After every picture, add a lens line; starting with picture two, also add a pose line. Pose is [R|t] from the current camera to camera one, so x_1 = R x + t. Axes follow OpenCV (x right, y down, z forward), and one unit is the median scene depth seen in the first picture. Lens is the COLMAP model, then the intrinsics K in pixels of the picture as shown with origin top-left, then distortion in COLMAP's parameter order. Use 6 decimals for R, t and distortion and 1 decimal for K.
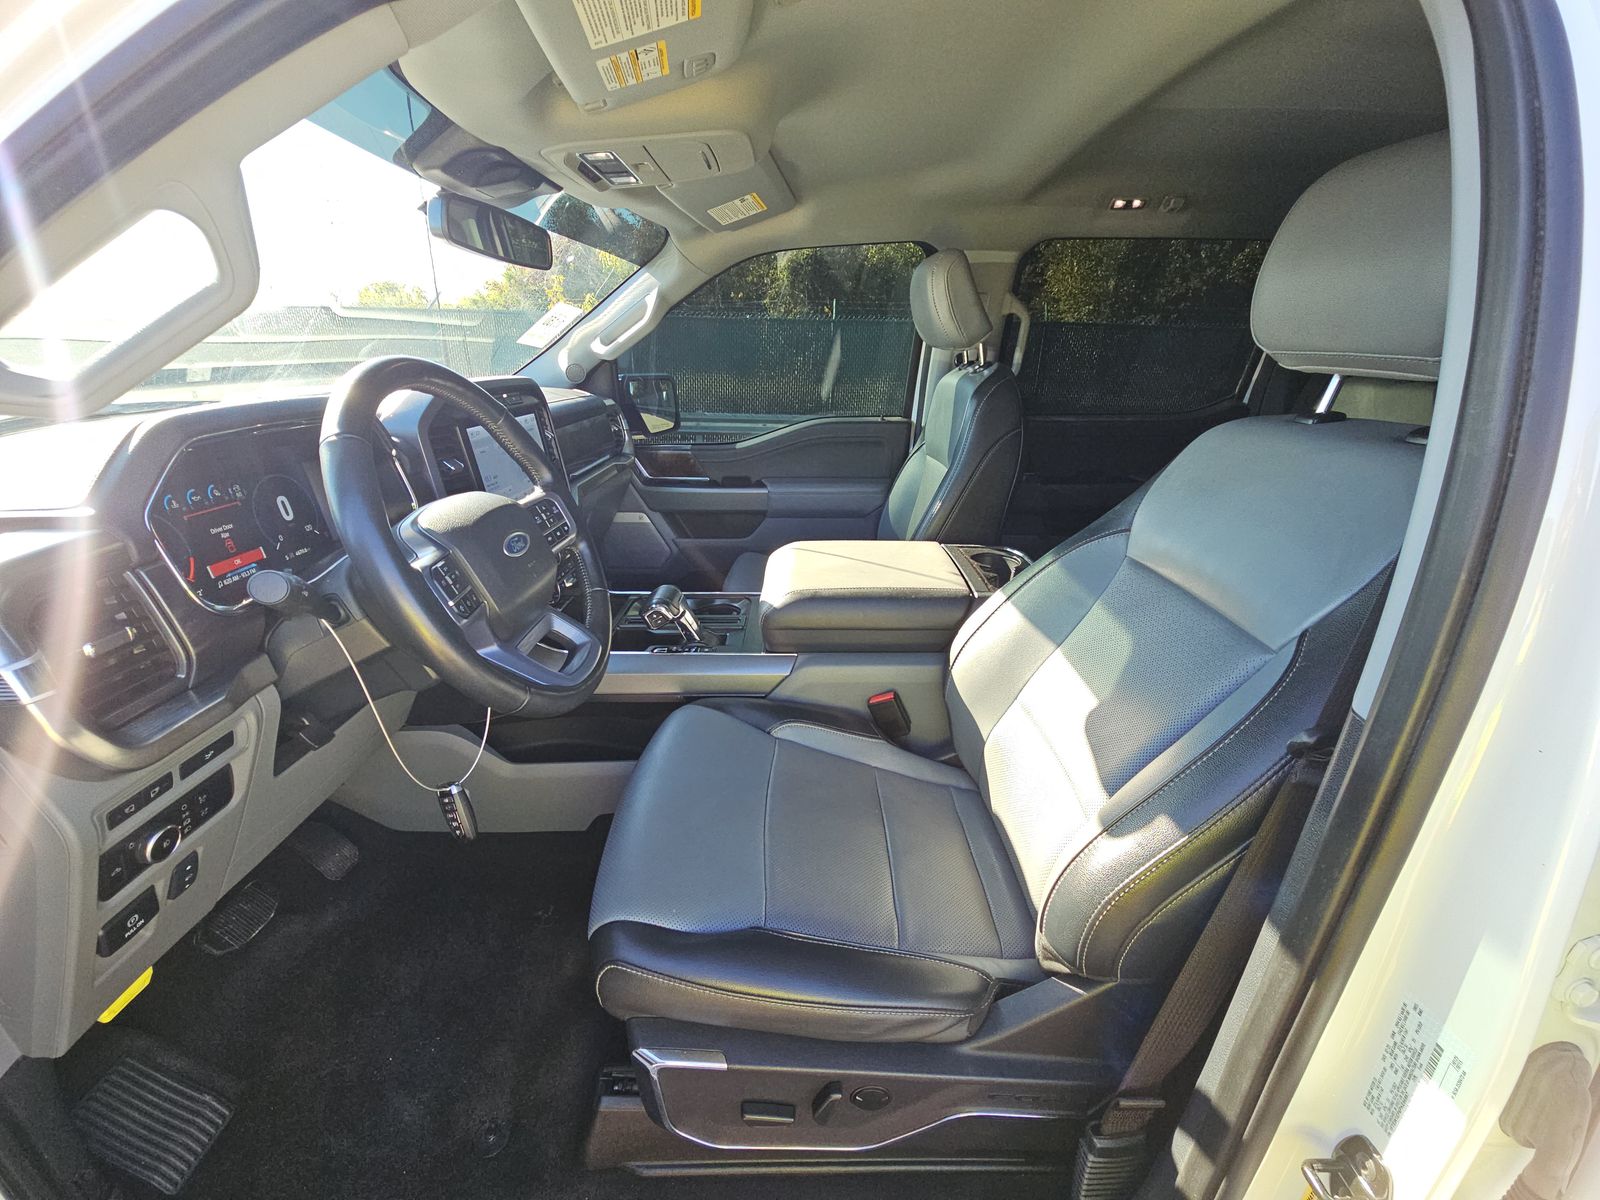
lens RADIAL K [[635.1, 0, 798.8], [0, 635.1, 607.1], [0, 0, 1]] dist [0.004304, 0.000087]
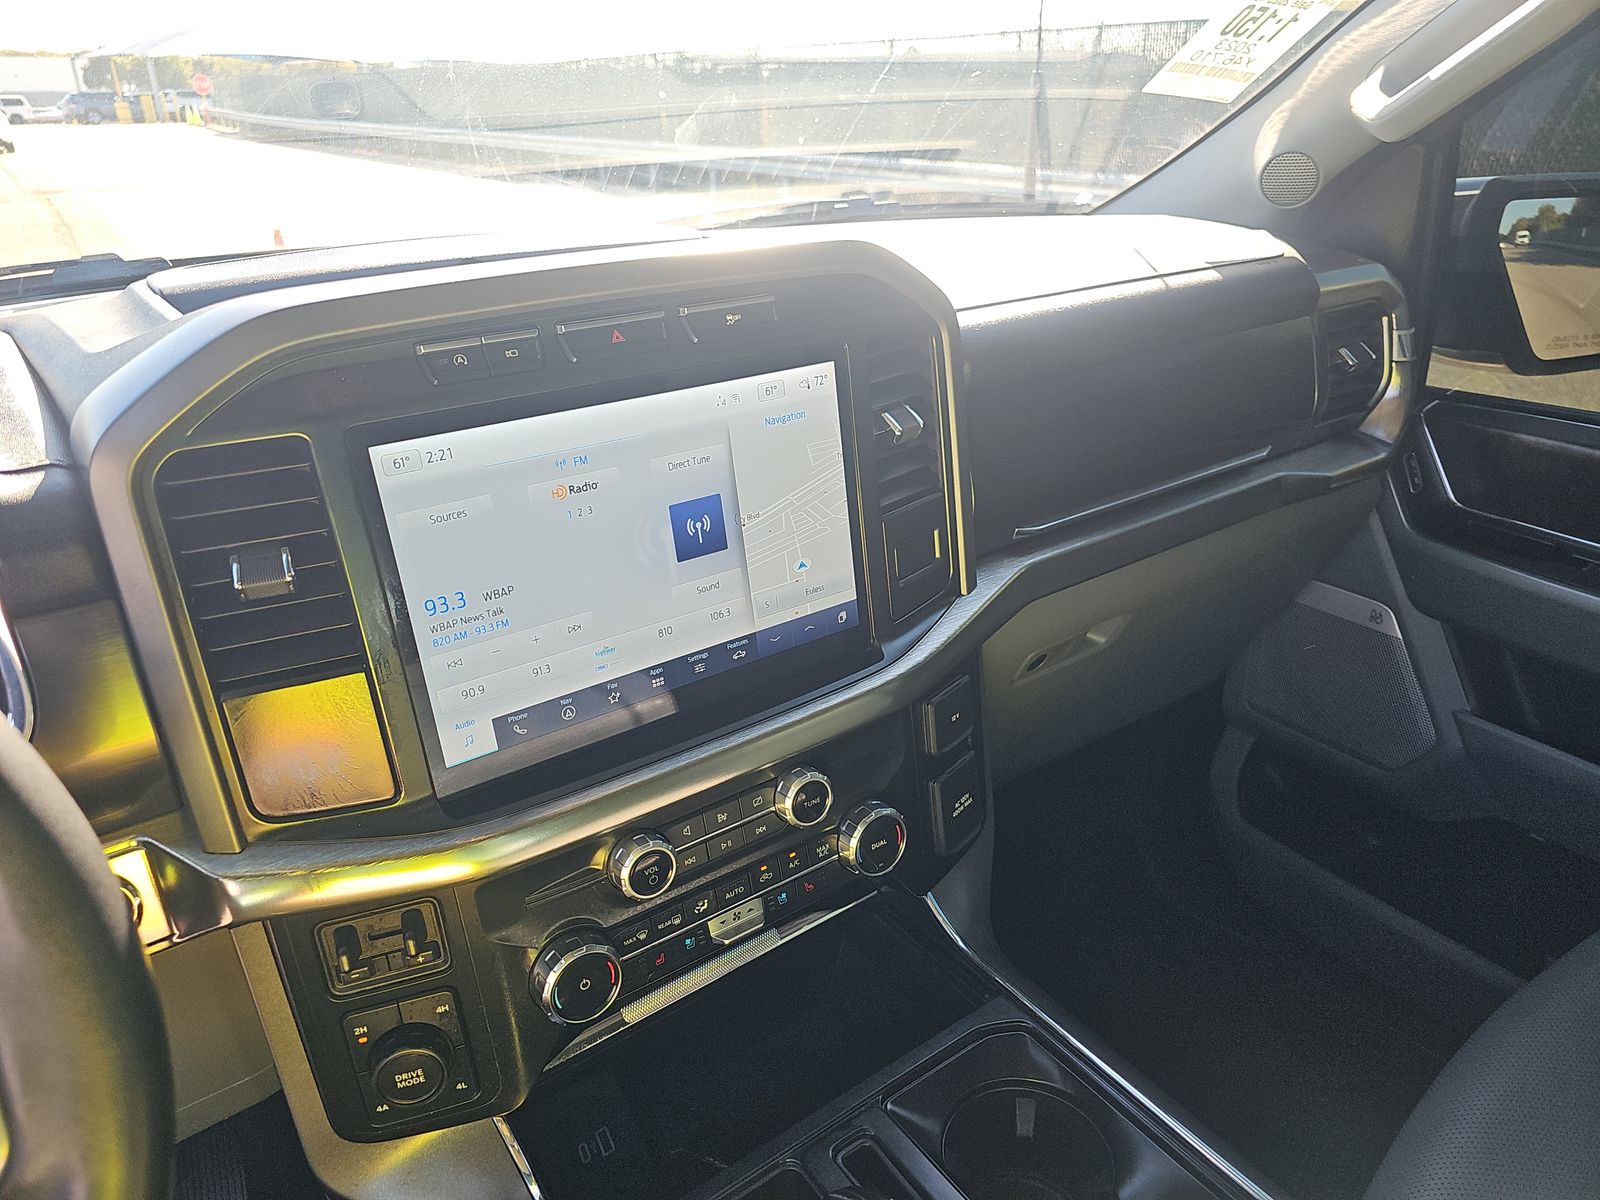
lens RADIAL K [[1062.9, 0, 799.5], [0, 1062.9, 596.7], [0, 0, 1]] dist [0.035725, -0.000859]
pose [[0.580550, 0.319898, -0.748750, -0.013564], [-0.272926, 0.942842, 0.191206, -0.440798], [0.767120, 0.093349, 0.634676, 1.019520]]
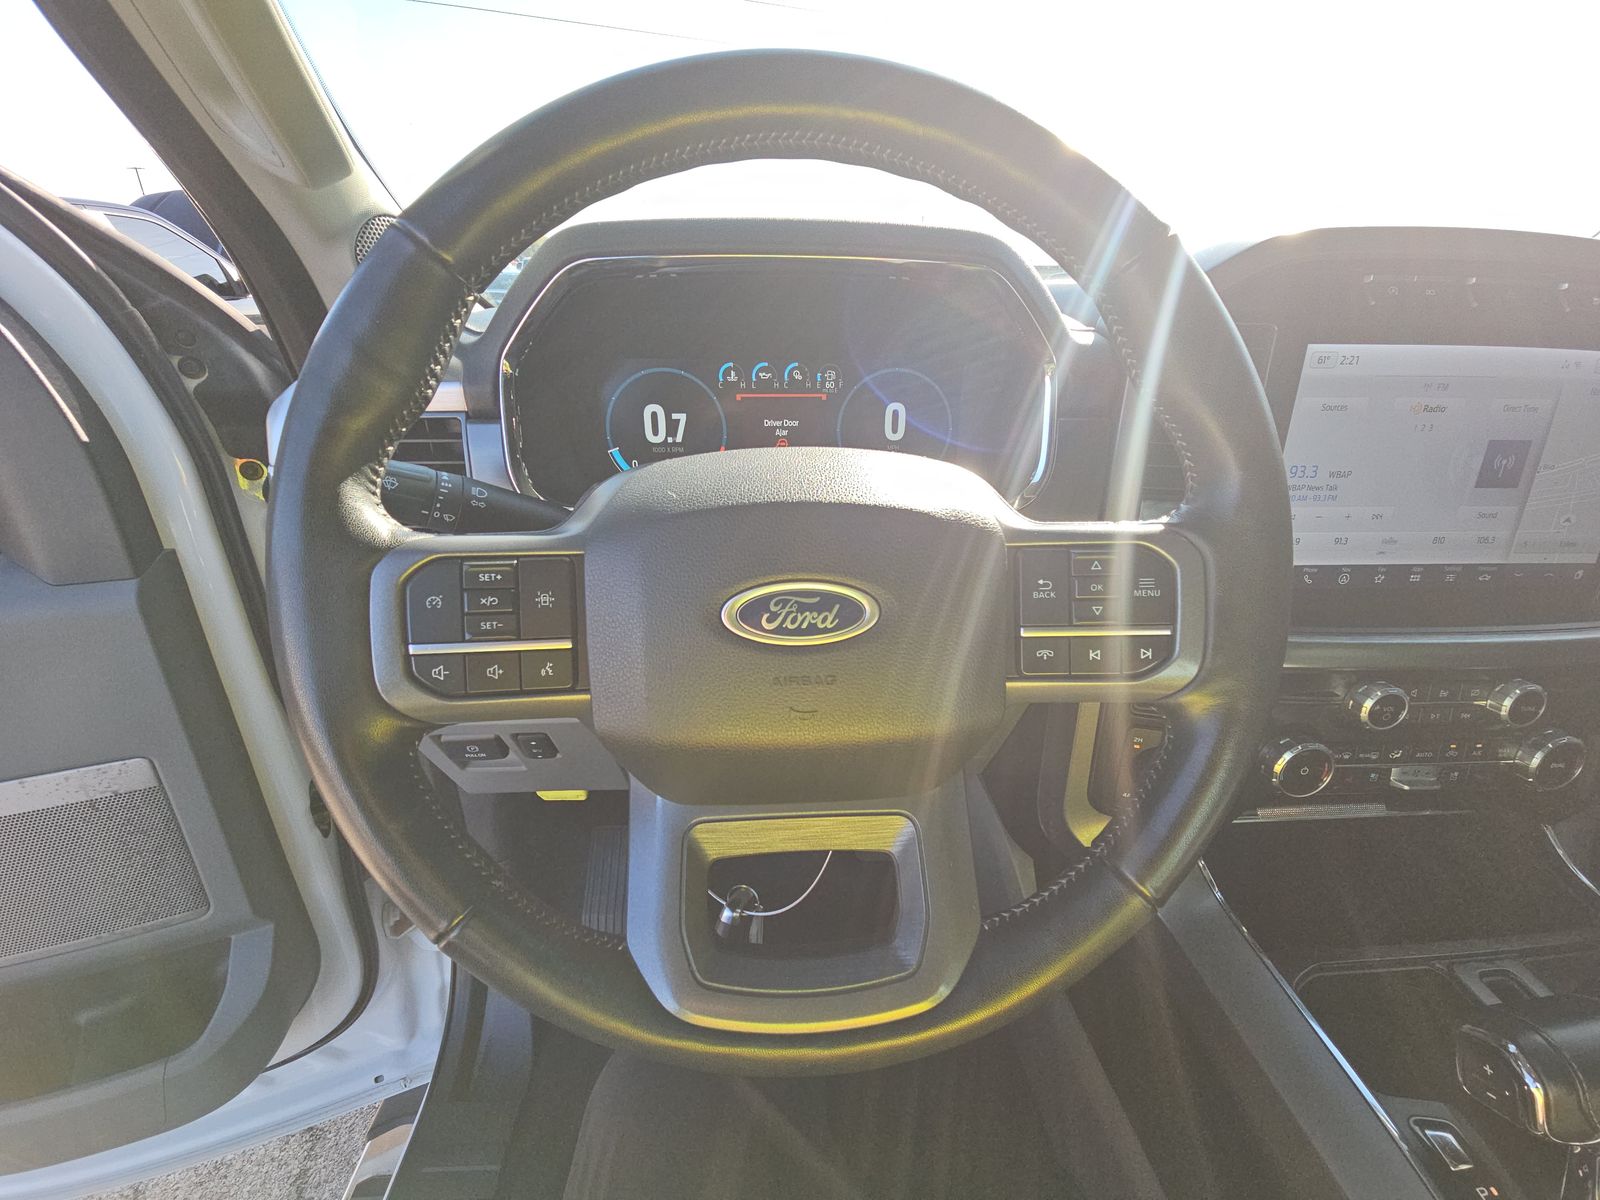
lens RADIAL K [[635.1, 0, 804.3], [0, 635.1, 611.9], [0, 0, 1]] dist [0.004304, 0.000087]
pose [[0.063285, 0.438716, -0.896395, -0.116109], [-0.378515, 0.841637, 0.385193, -0.199645], [0.923429, 0.314922, 0.219323, 0.793834]]
